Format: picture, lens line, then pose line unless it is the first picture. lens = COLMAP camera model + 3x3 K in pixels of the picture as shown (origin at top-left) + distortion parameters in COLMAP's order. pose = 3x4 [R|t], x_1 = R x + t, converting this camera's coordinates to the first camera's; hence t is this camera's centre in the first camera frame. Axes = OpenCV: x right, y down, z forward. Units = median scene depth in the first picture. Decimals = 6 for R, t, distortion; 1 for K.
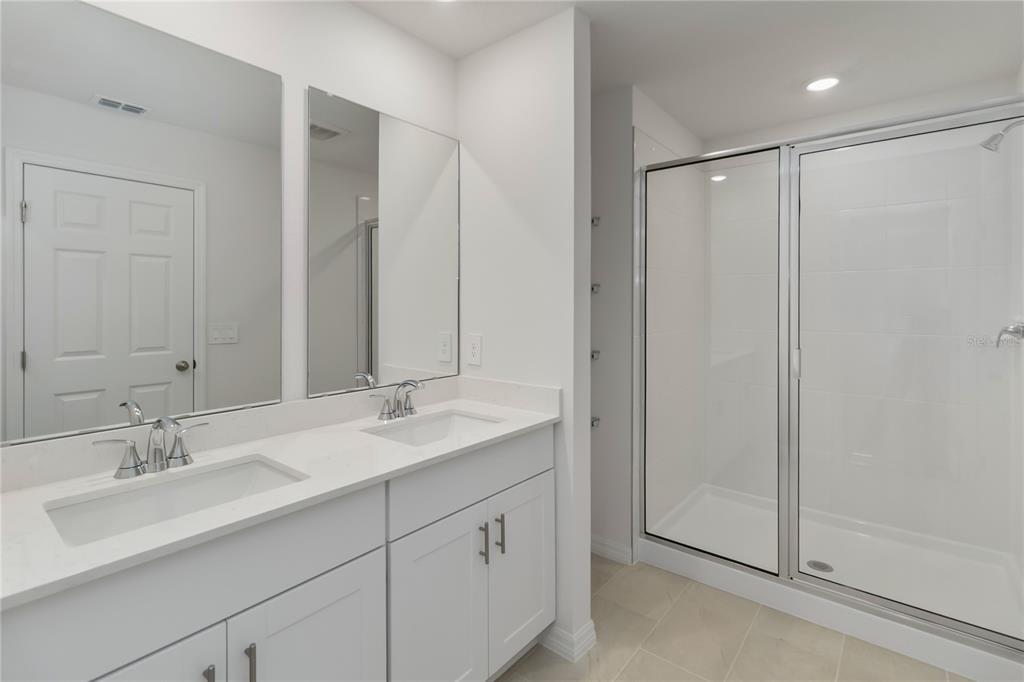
lens RADIAL K [[488.7, 0, 510.8], [0, 488.7, 307.3], [0, 0, 1]] dist [-0.000180, 0.000094]
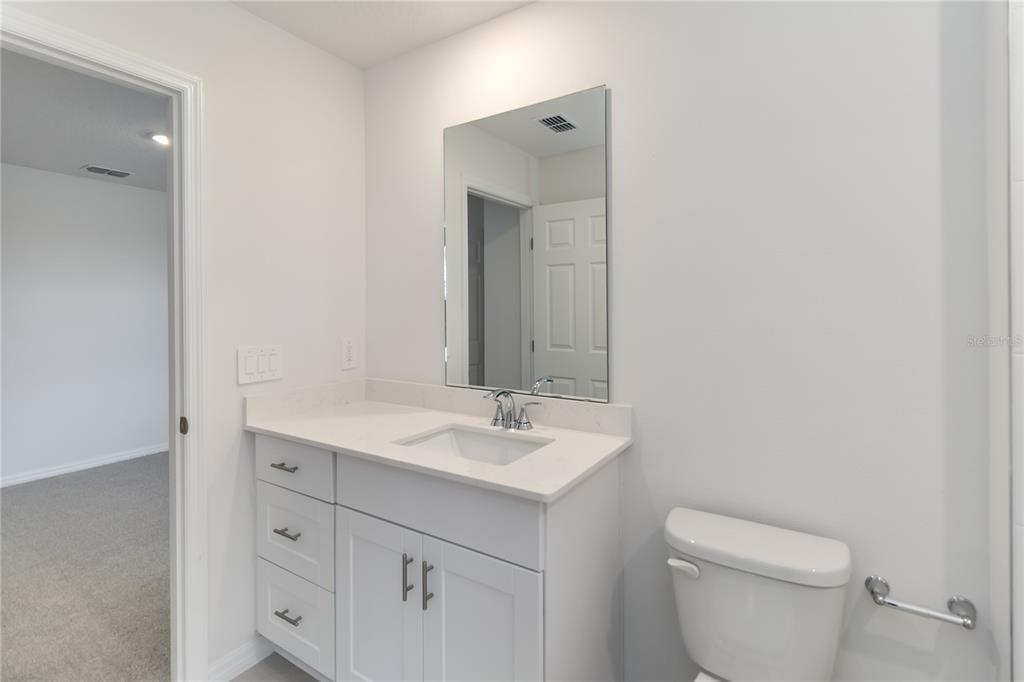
lens RADIAL K [[488.7, 0, 510.8], [0, 488.7, 307.3], [0, 0, 1]] dist [-0.000180, 0.000094]
pose [[0.104533, -0.006982, -0.994497, 0.766118], [0.006504, 0.999959, -0.006336, -0.001229], [0.994500, -0.005805, 0.104575, 0.983247]]
